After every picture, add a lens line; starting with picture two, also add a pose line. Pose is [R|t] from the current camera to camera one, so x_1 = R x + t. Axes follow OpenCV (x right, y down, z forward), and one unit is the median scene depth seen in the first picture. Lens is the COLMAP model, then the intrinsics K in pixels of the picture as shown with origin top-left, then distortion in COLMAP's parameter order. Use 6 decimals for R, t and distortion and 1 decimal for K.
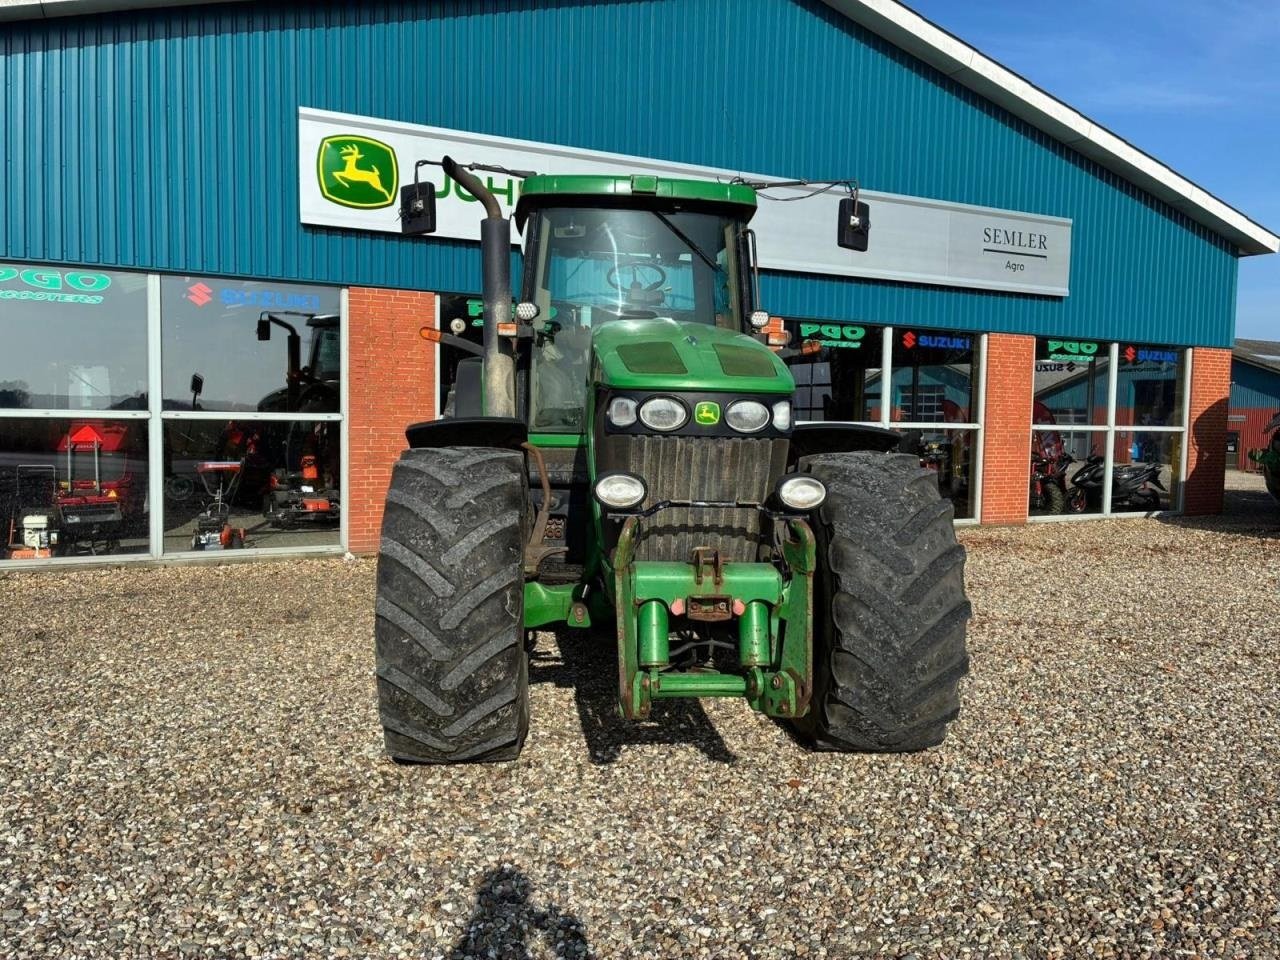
lens RADIAL K [[920.0, 0, 611.9], [0, 920.0, 469.6], [0, 0, 1]] dist [0.051240, -0.066104]
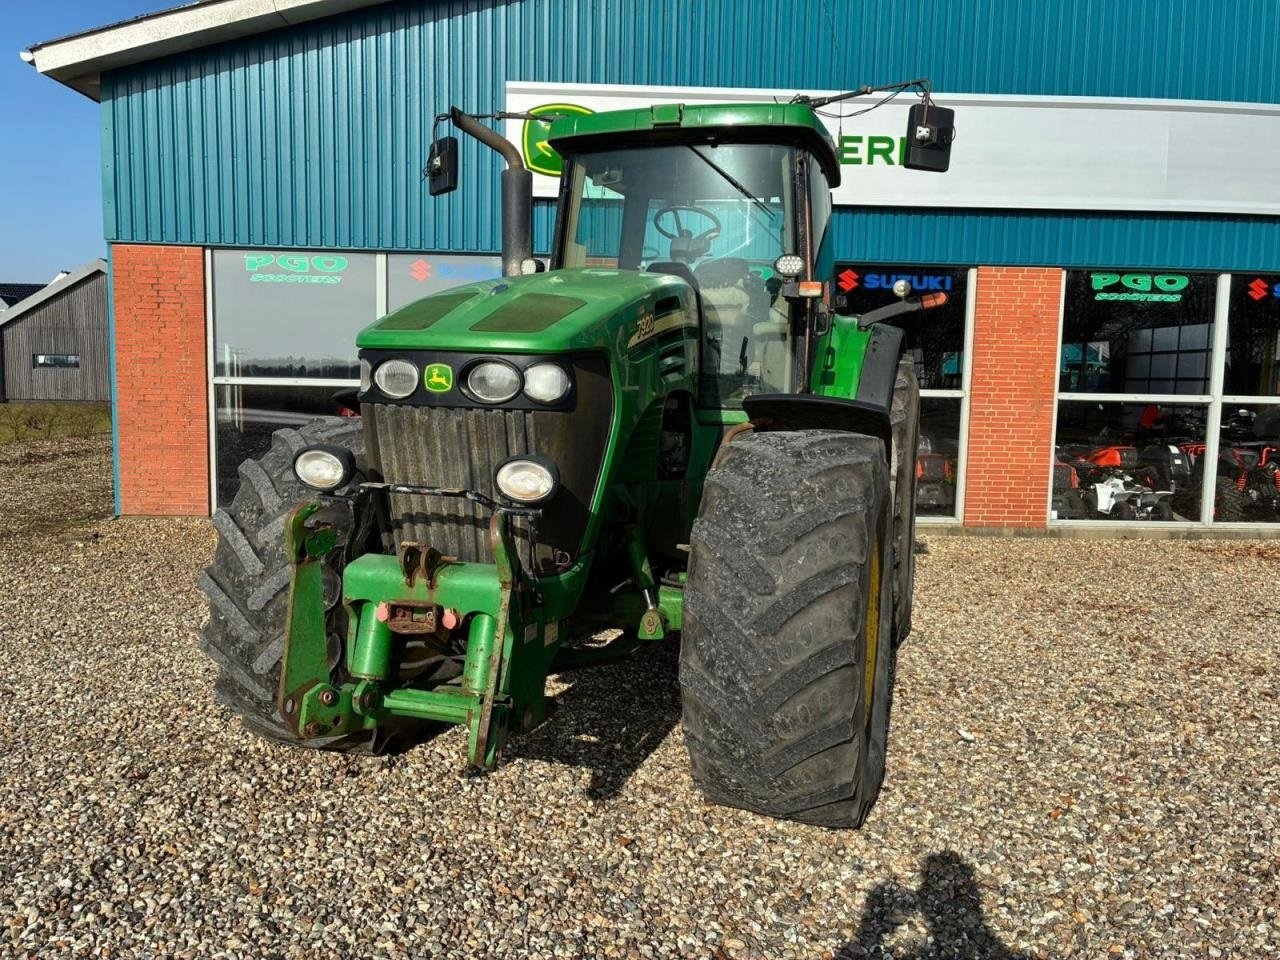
lens RADIAL K [[920.0, 0, 611.9], [0, 920.0, 469.6], [0, 0, 1]] dist [0.051240, -0.066104]
pose [[0.922062, 0.038261, -0.385145, 0.427701], [-0.026470, 0.999006, 0.035874, -0.010276], [0.386135, -0.022883, 0.922158, 0.232962]]
